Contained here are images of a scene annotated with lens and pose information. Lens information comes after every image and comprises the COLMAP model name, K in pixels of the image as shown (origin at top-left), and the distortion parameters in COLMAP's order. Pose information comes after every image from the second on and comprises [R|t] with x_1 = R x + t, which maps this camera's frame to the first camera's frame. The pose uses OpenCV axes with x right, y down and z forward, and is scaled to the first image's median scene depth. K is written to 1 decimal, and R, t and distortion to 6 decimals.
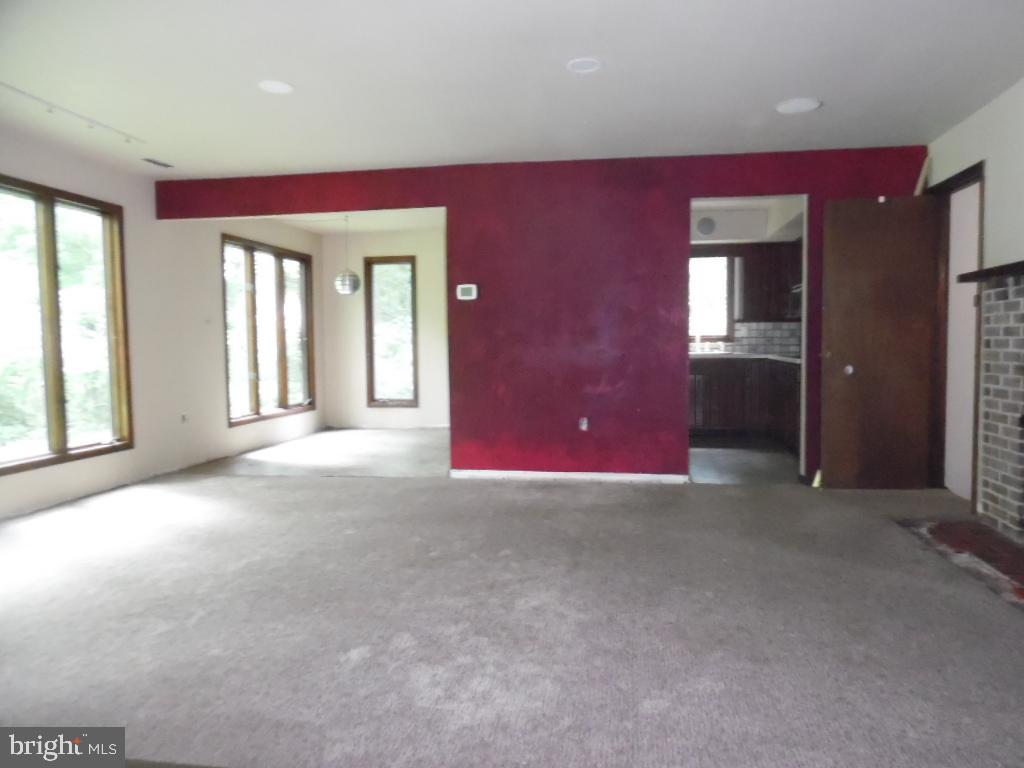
lens RADIAL K [[723.4, 0, 512.0], [0, 723.4, 384.0], [0, 0, 1]] dist [0.003785, -0.001793]
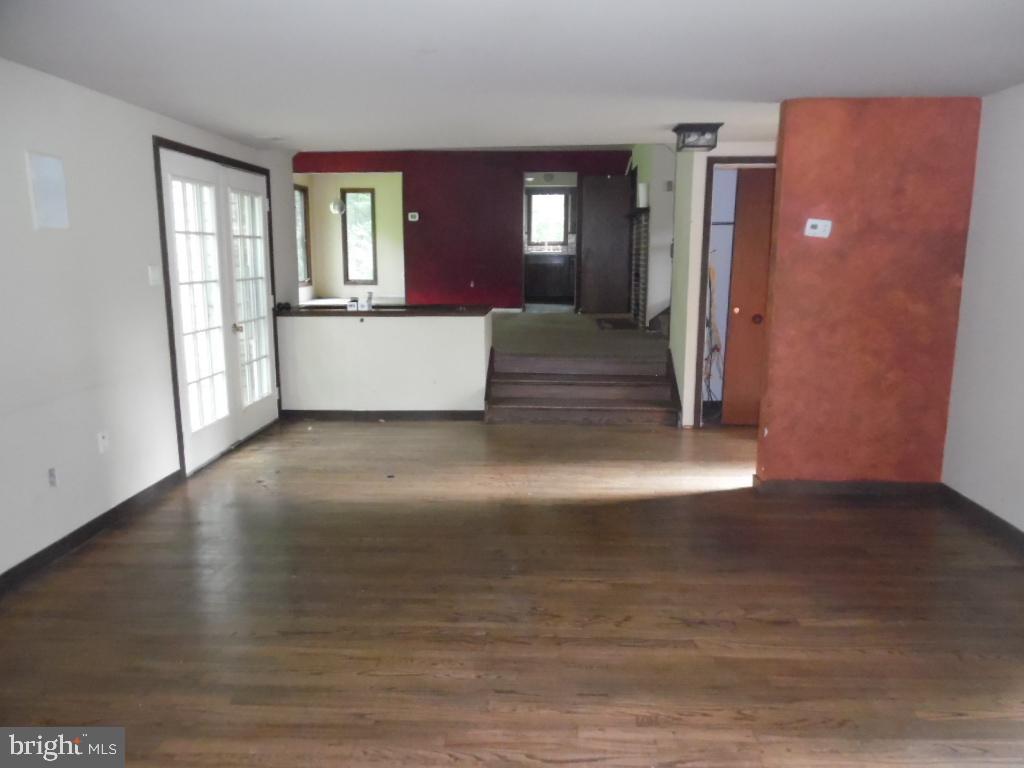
lens RADIAL K [[723.4, 0, 512.0], [0, 723.4, 384.0], [0, 0, 1]] dist [0.003785, -0.001793]
pose [[0.994004, -0.007838, 0.109062, -0.012207], [-0.005869, 0.992165, 0.124798, 0.069912], [-0.109186, -0.124690, 0.986170, -0.925841]]
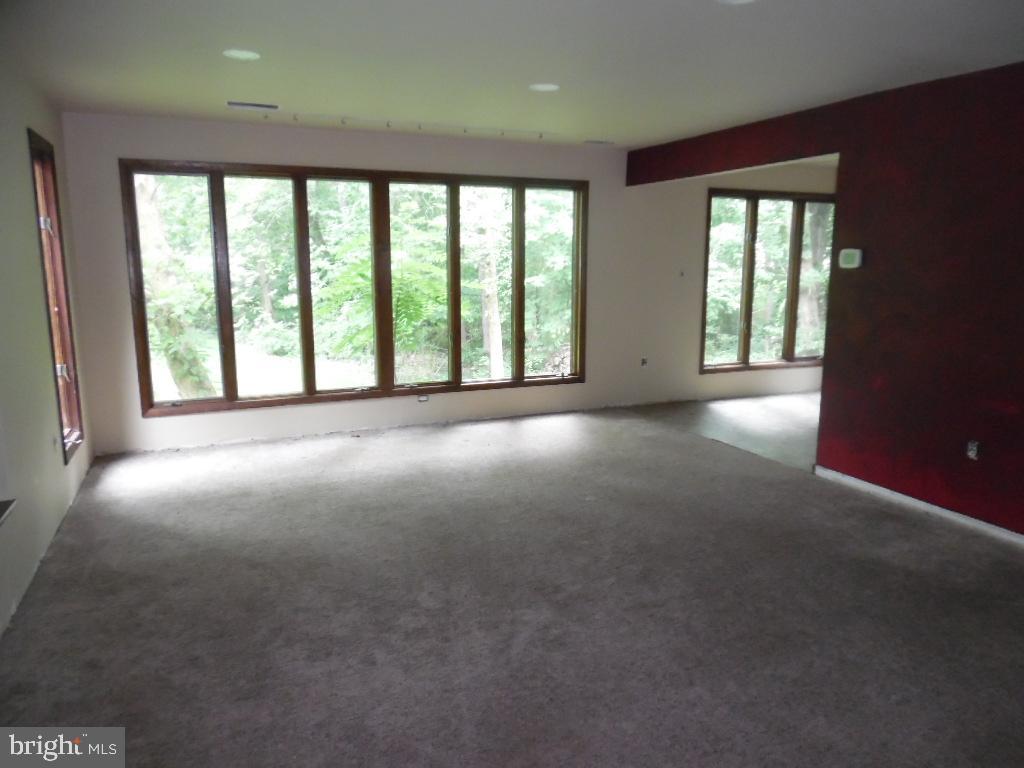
lens RADIAL K [[723.4, 0, 512.0], [0, 723.4, 384.0], [0, 0, 1]] dist [0.003785, -0.001793]
pose [[0.542301, 0.161599, -0.824497, 0.374828], [-0.058305, 0.986201, 0.154943, -0.081192], [0.838159, -0.035954, 0.544240, 0.205373]]
